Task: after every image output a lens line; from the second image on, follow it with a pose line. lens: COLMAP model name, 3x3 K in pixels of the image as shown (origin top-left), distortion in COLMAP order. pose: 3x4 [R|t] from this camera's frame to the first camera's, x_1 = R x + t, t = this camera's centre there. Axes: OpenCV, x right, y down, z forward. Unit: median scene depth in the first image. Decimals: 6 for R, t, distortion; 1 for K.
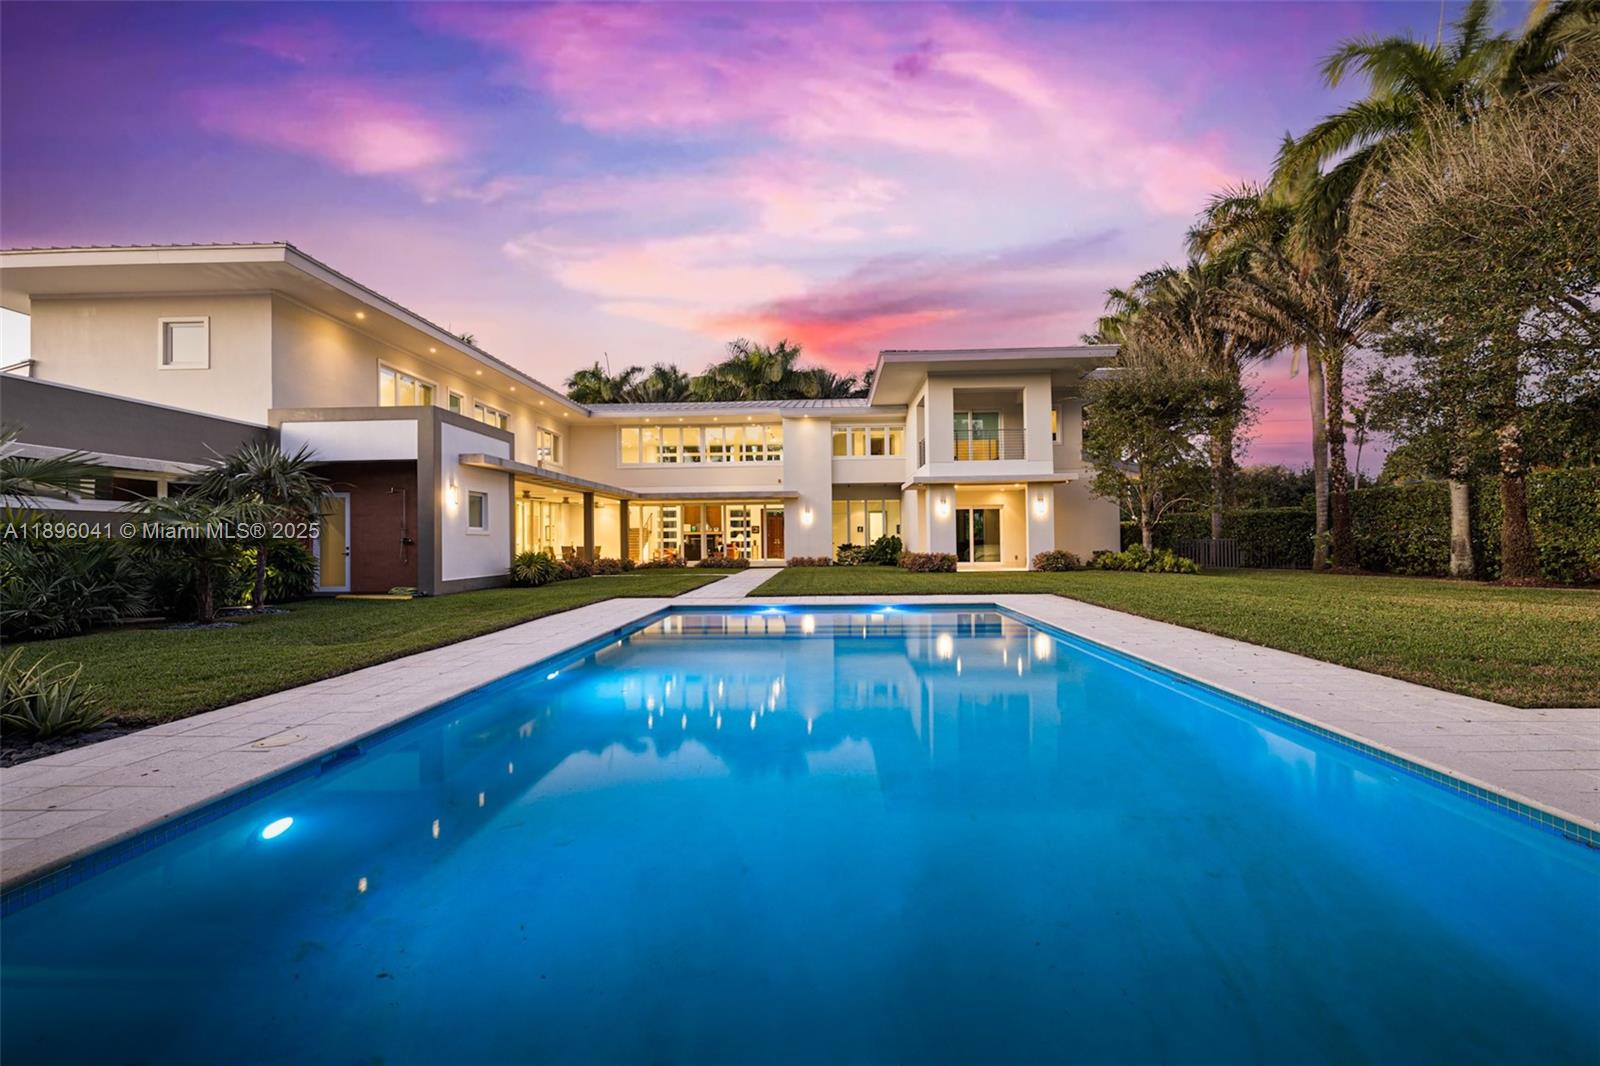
lens RADIAL K [[680.9, 0, 812.9], [0, 680.9, 529.9], [0, 0, 1]] dist [0.000325, -0.000119]
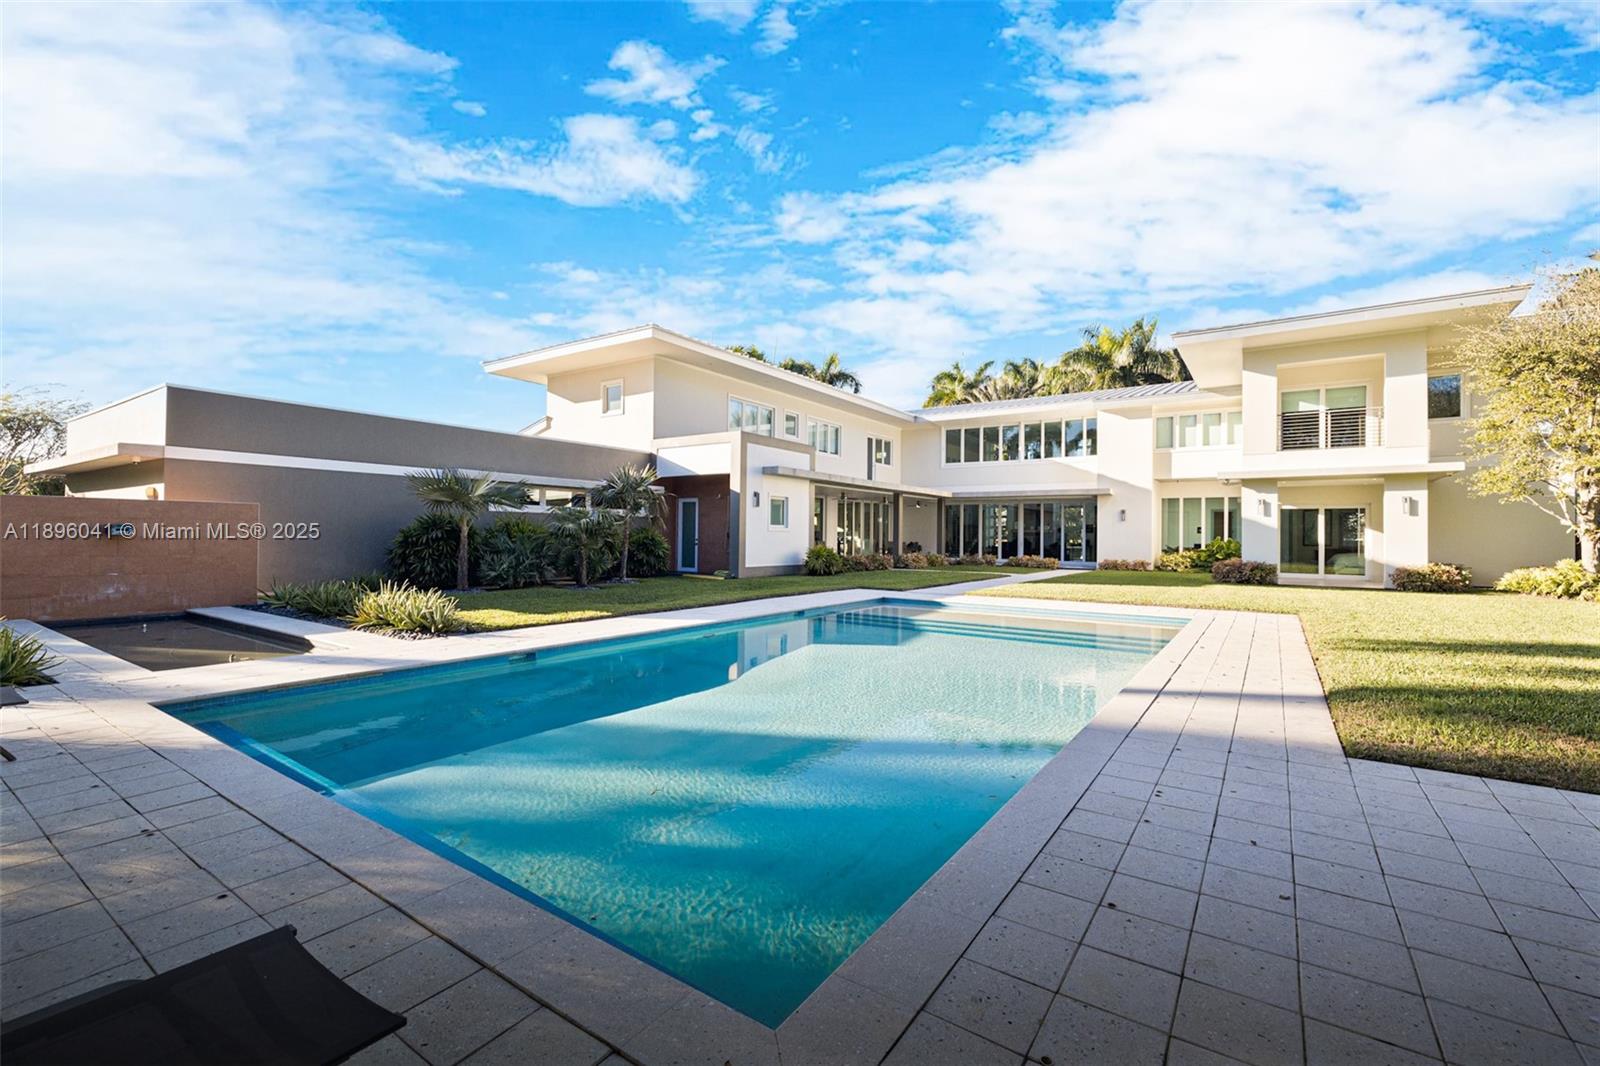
lens RADIAL K [[680.9, 0, 787.5], [0, 680.9, 532.4], [0, 0, 1]] dist [0.000325, -0.000119]
pose [[0.838996, 0.017515, -0.543856, 0.173367], [-0.012032, 0.999835, 0.013639, -0.007265], [0.544005, -0.004899, 0.839068, -0.027942]]
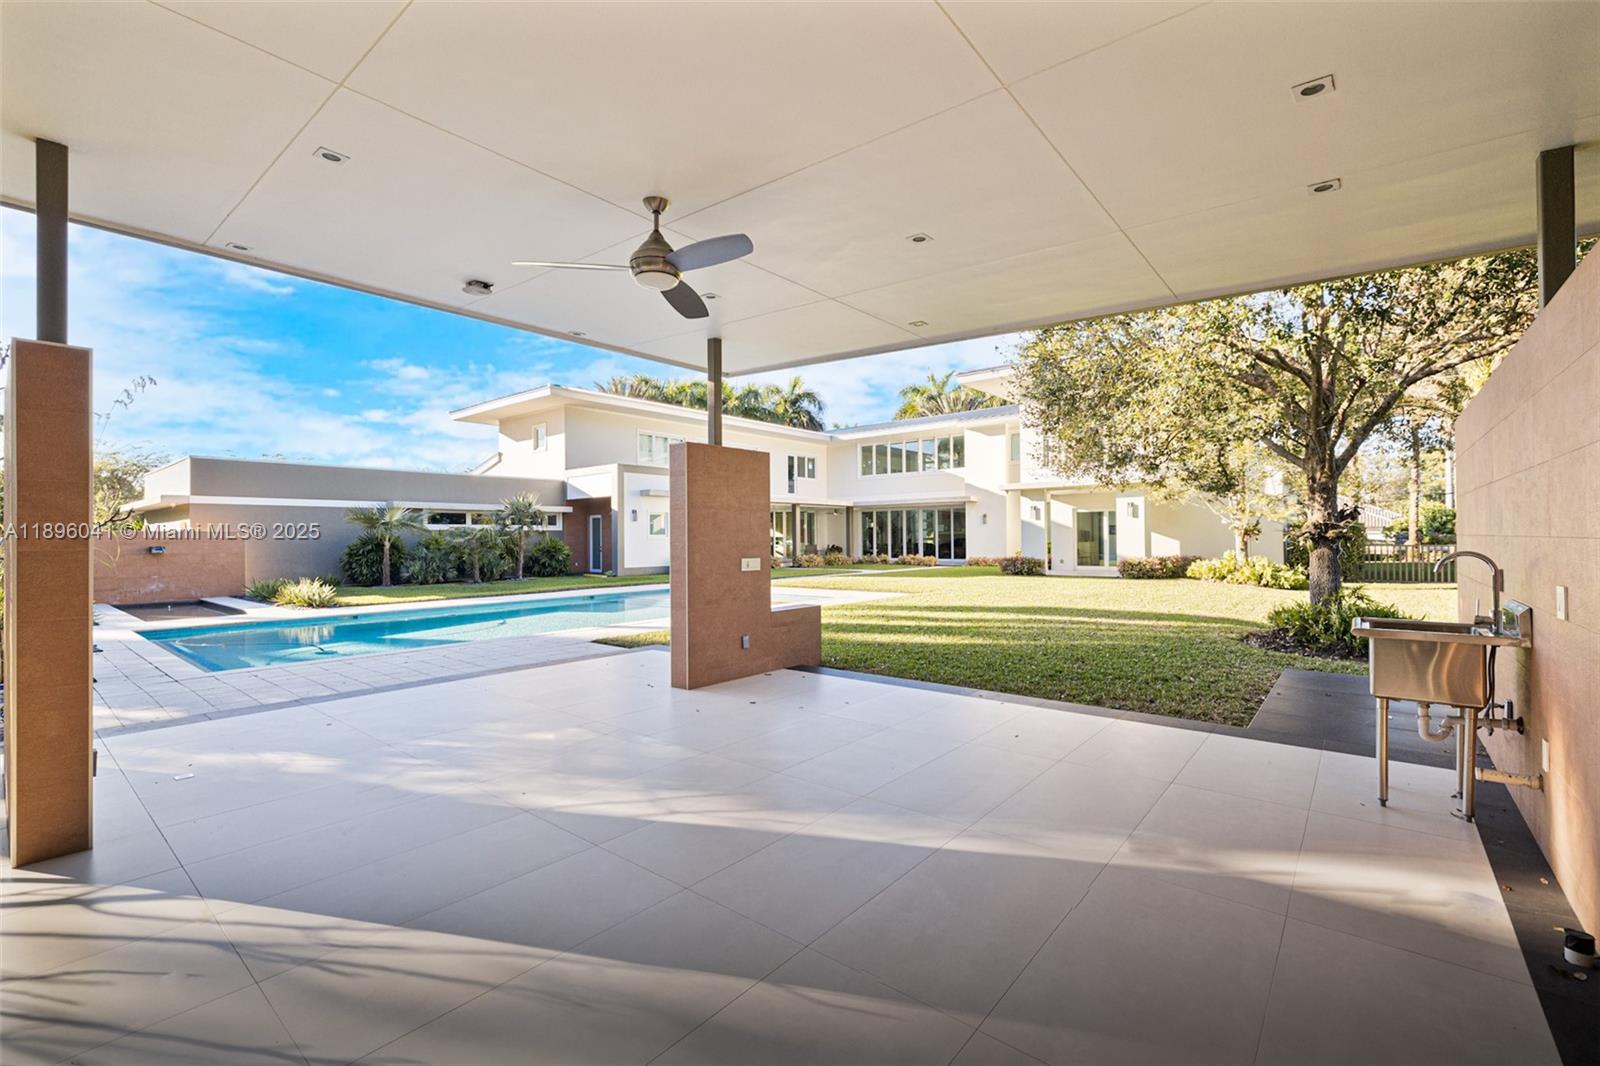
lens RADIAL K [[680.9, 0, 791.6], [0, 680.9, 536.6], [0, 0, 1]] dist [0.000325, -0.000119]
pose [[0.783584, 0.002170, -0.621282, 0.649377], [0.009708, 0.999829, 0.015736, -0.019067], [0.621210, -0.018362, 0.783429, -0.045378]]
